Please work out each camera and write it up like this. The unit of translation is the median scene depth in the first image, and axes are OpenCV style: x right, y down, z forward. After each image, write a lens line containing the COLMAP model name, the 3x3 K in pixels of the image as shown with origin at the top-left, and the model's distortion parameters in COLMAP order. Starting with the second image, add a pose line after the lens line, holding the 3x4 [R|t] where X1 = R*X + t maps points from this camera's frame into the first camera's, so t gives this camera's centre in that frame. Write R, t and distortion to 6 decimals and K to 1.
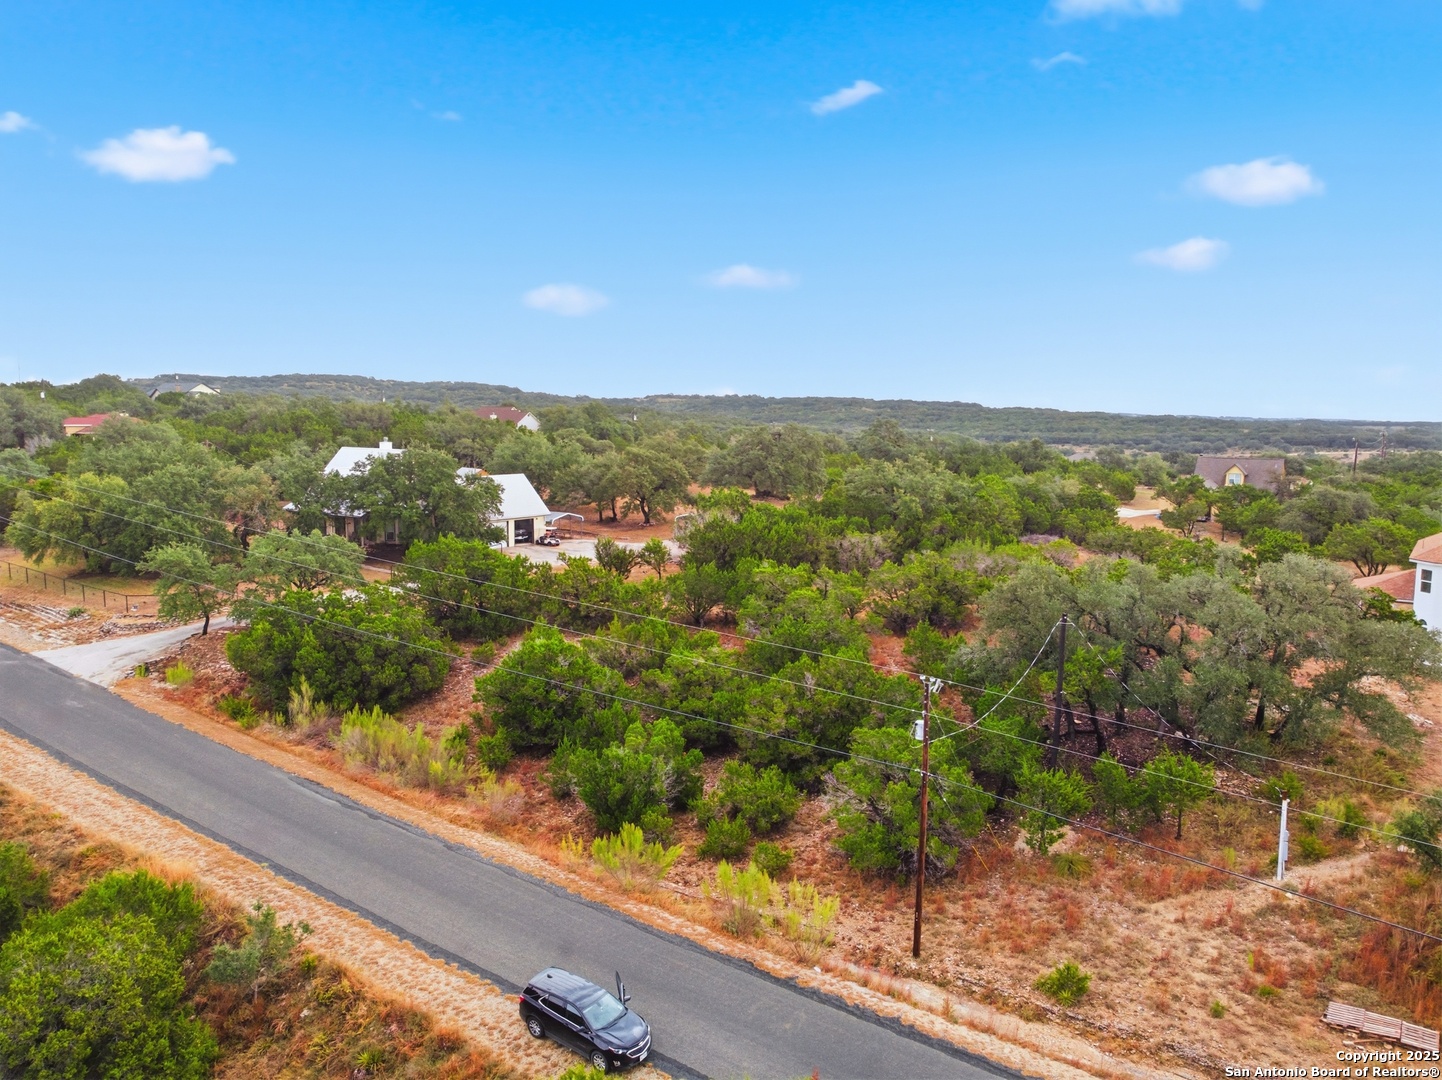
lens RADIAL K [[1065.3, 0, 720.9], [0, 1065.3, 544.4], [0, 0, 1]] dist [-0.003210, 0.007494]
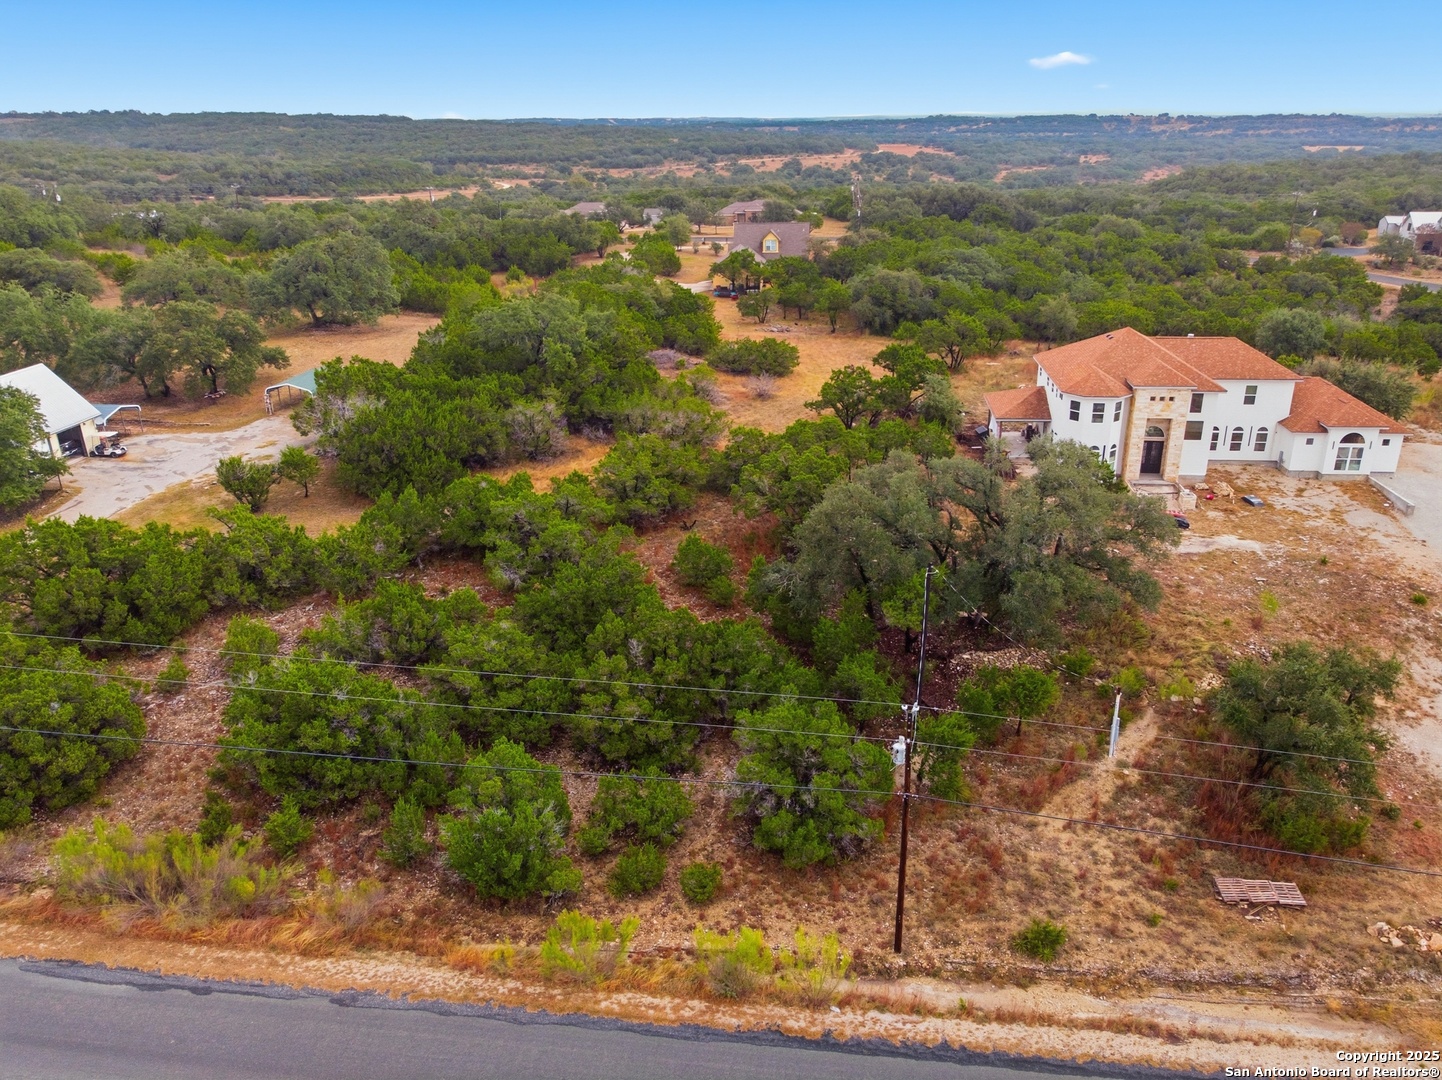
lens RADIAL K [[1065.3, 0, 723.4], [0, 1065.3, 547.5], [0, 0, 1]] dist [-0.003210, 0.007494]
pose [[0.870738, -0.207390, 0.445876, -0.317636], [0.086027, 0.956977, 0.277118, -0.265560], [-0.484164, -0.202940, 0.851117, 0.267602]]
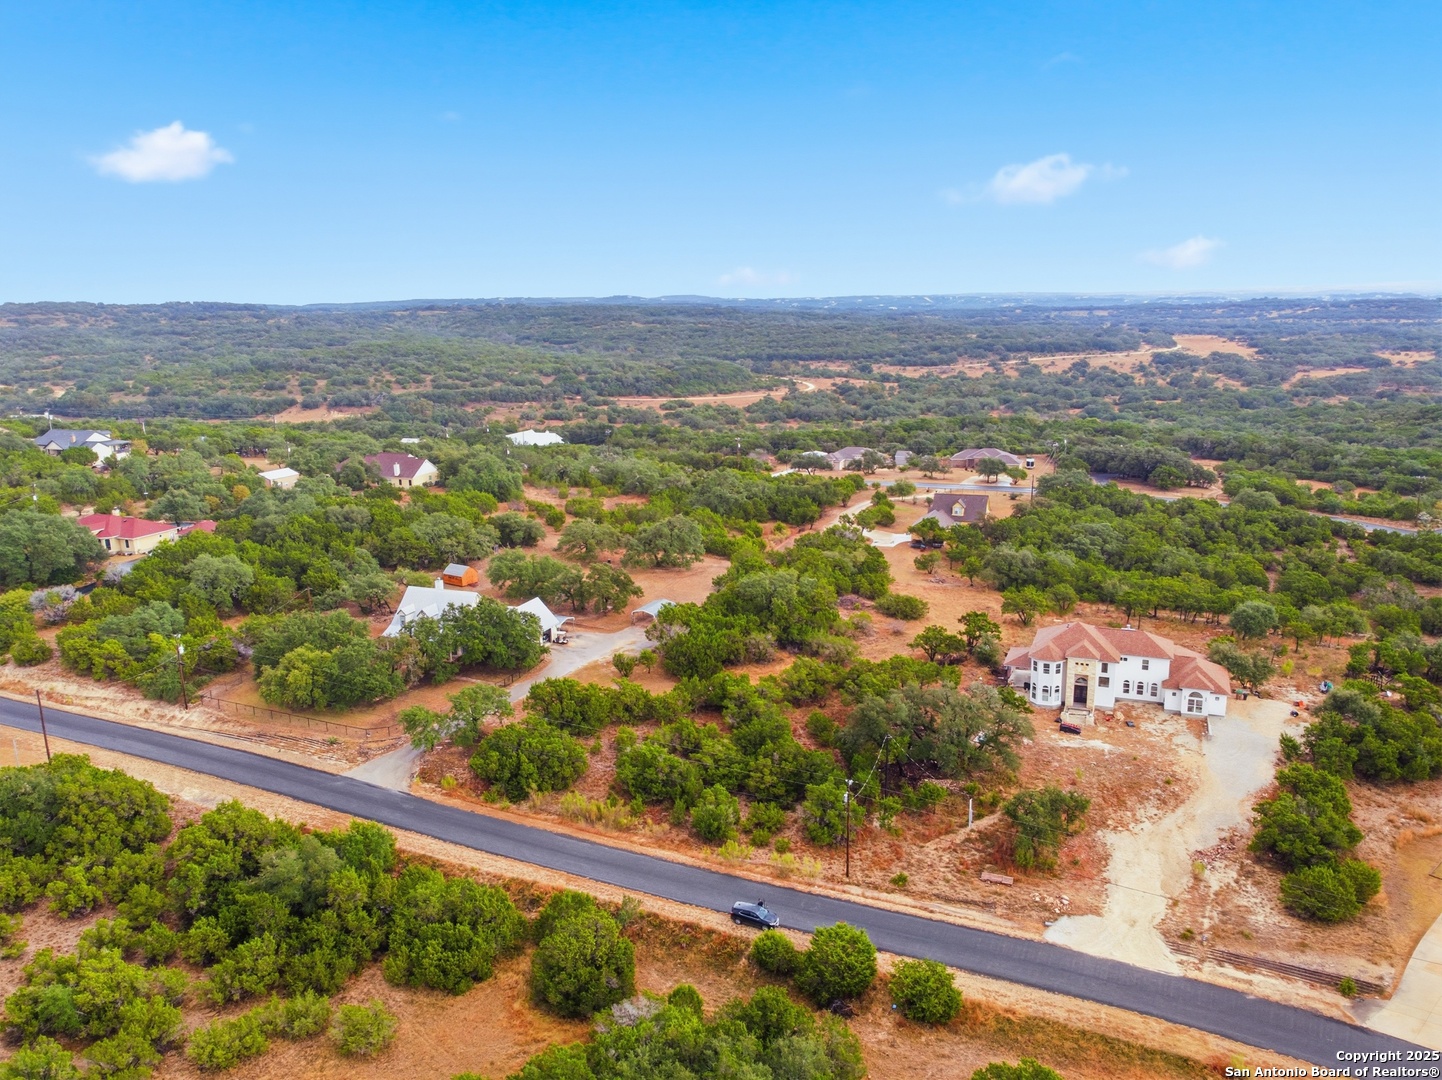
lens RADIAL K [[1065.3, 0, 721.5], [0, 1065.3, 543.0], [0, 0, 1]] dist [-0.003210, 0.007494]
pose [[0.973720, -0.081202, 0.212780, -0.610394], [0.058766, 0.992222, 0.109733, -0.742865], [-0.220036, -0.094345, 0.970919, -1.431959]]
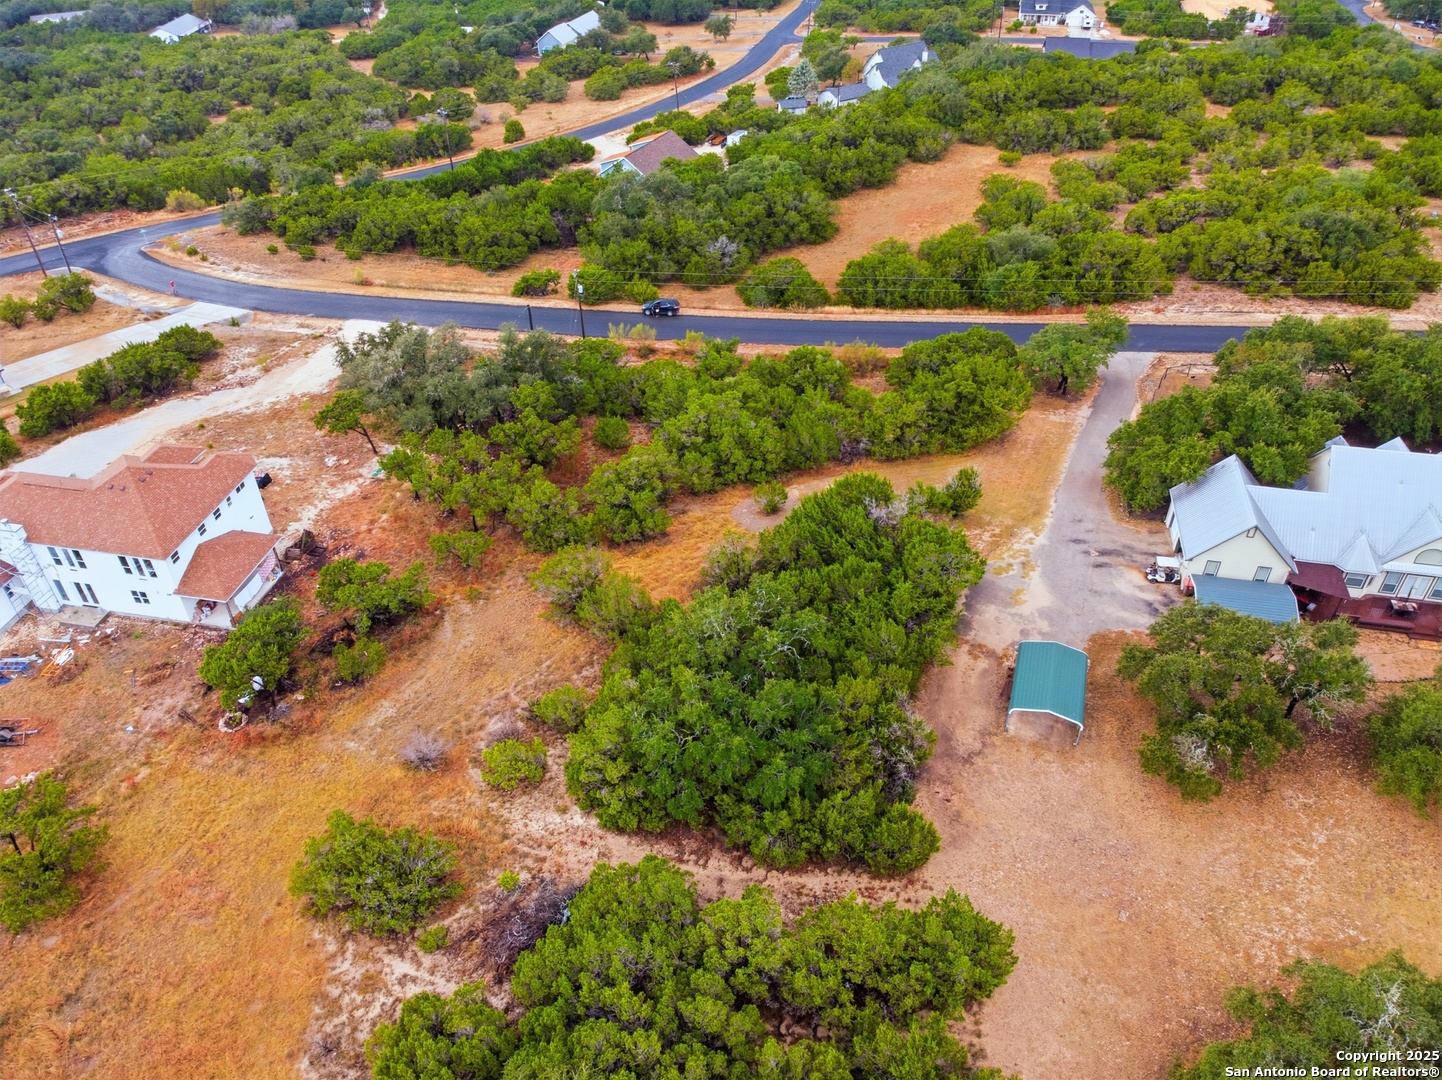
lens RADIAL K [[1065.3, 0, 726.9], [0, 1065.3, 545.4], [0, 0, 1]] dist [-0.003210, 0.007494]
pose [[-0.912616, 0.250669, -0.322950, 0.870216], [-0.051227, 0.713617, 0.698660, -1.278374], [0.405595, 0.654153, -0.638417, 3.215711]]
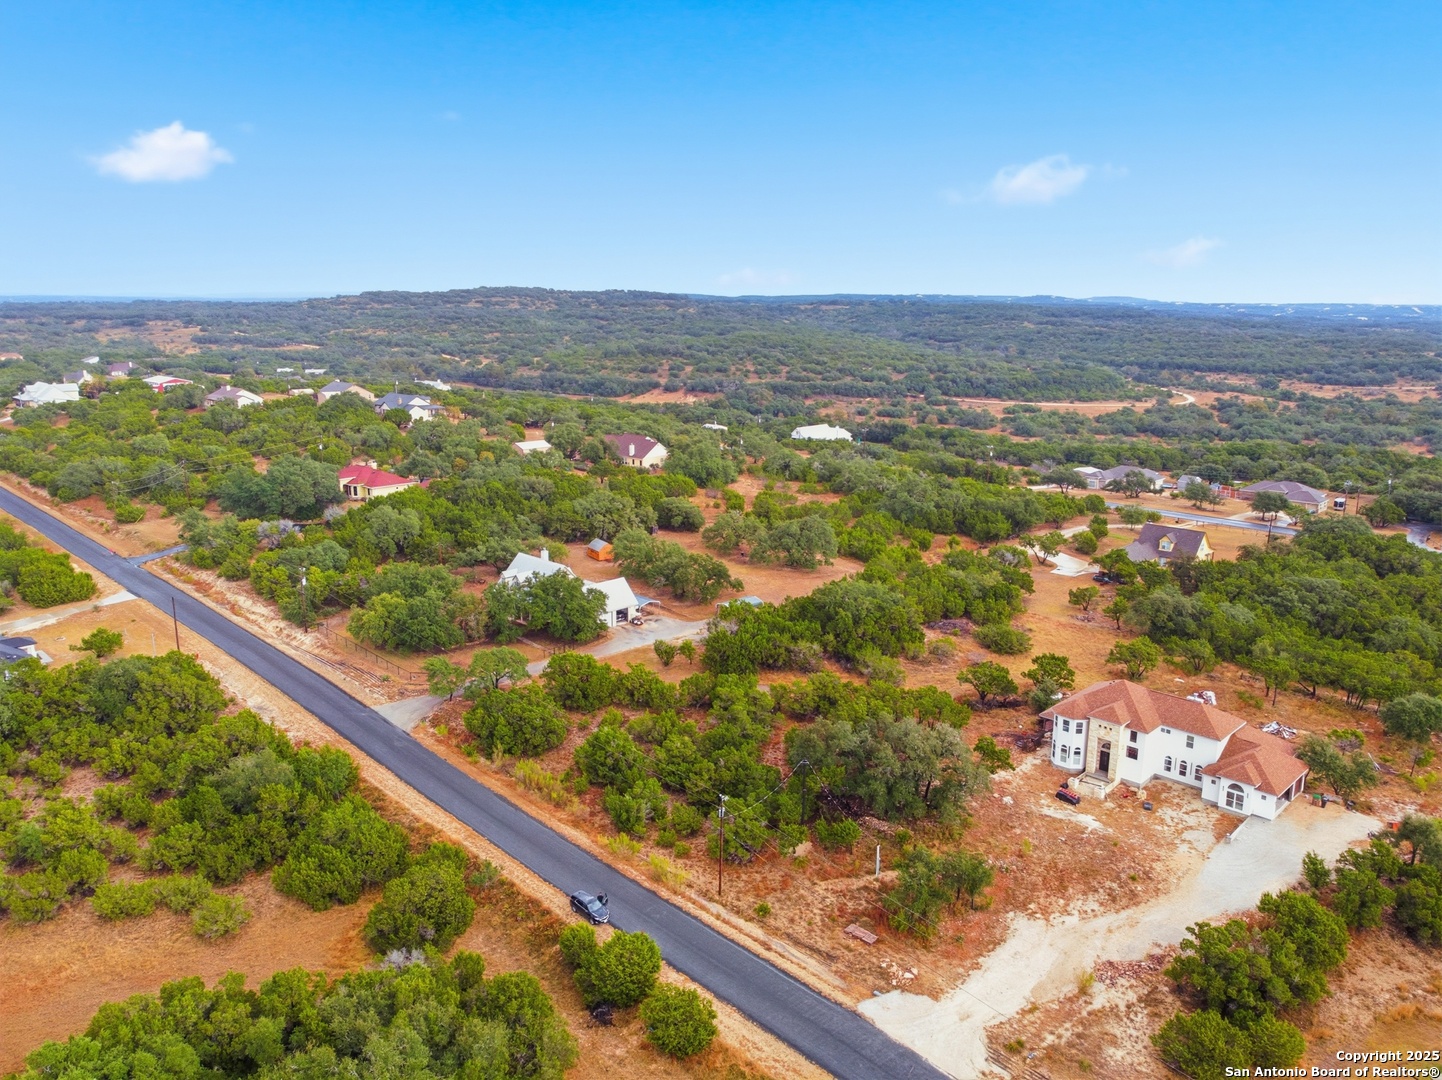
lens RADIAL K [[1065.3, 0, 720.8], [0, 1065.3, 541.1], [0, 0, 1]] dist [-0.003210, 0.007494]
pose [[0.986909, 0.031748, -0.158125, 0.543013], [-0.015542, 0.994592, 0.102686, -0.719586], [0.160530, -0.098884, 0.982065, -1.437084]]
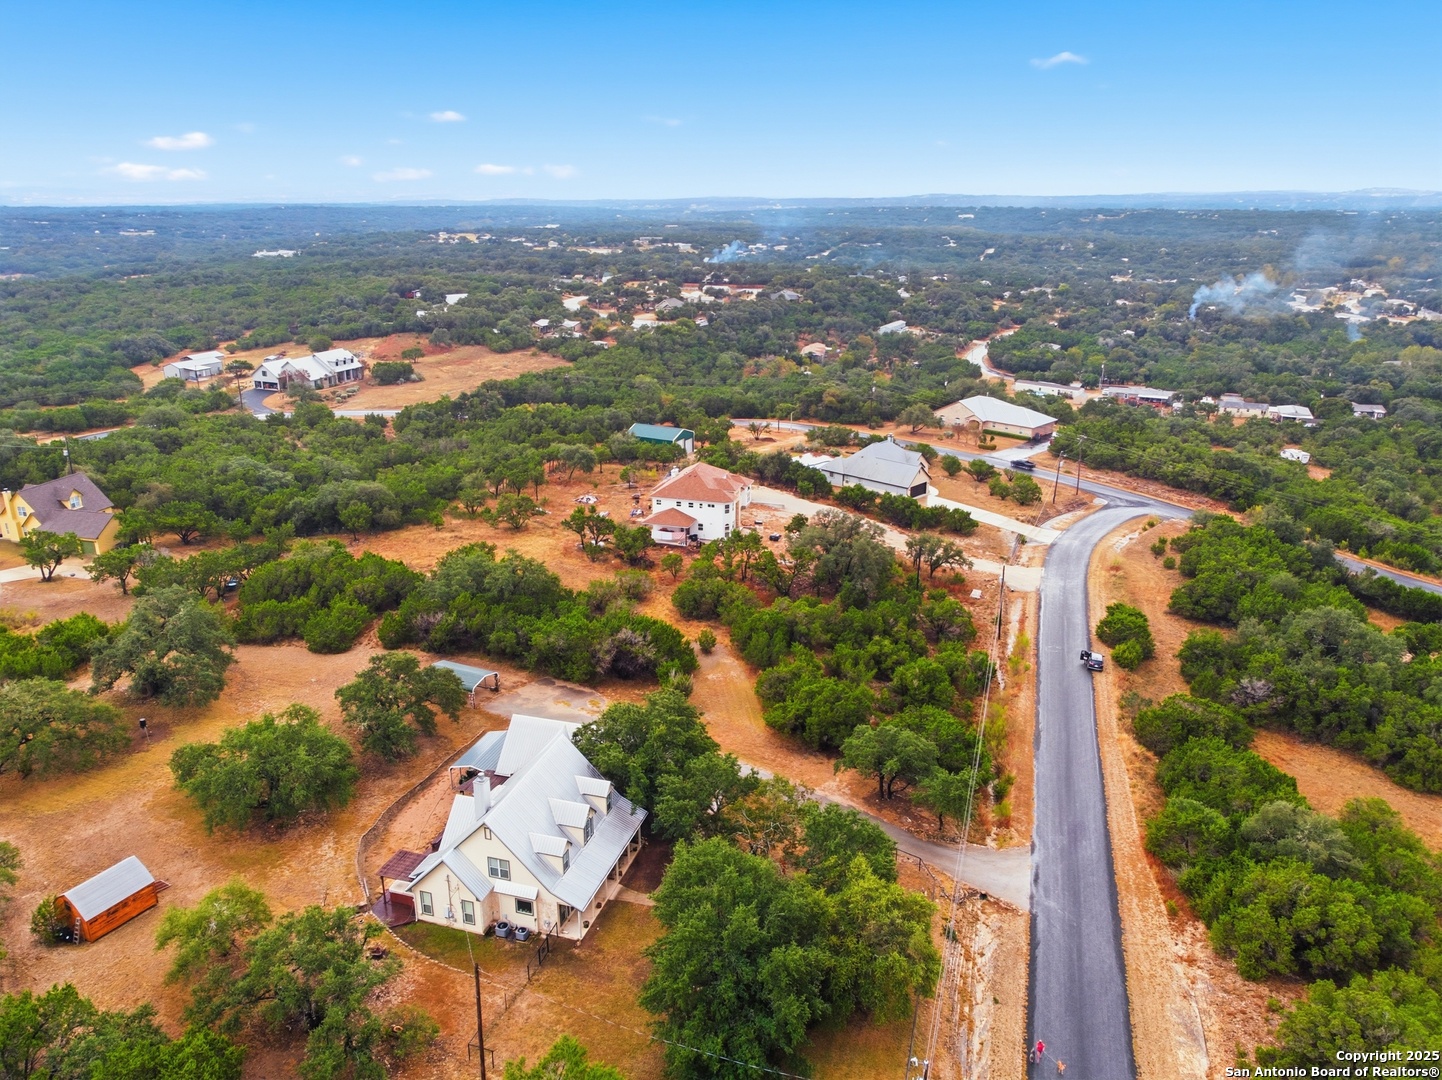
lens RADIAL K [[1065.3, 0, 723.0], [0, 1065.3, 535.6], [0, 0, 1]] dist [-0.003210, 0.007494]
pose [[-0.318680, -0.310663, 0.895506, -2.424498], [0.114393, 0.925253, 0.361691, -1.236205], [-0.940934, 0.217703, -0.259322, 2.533154]]
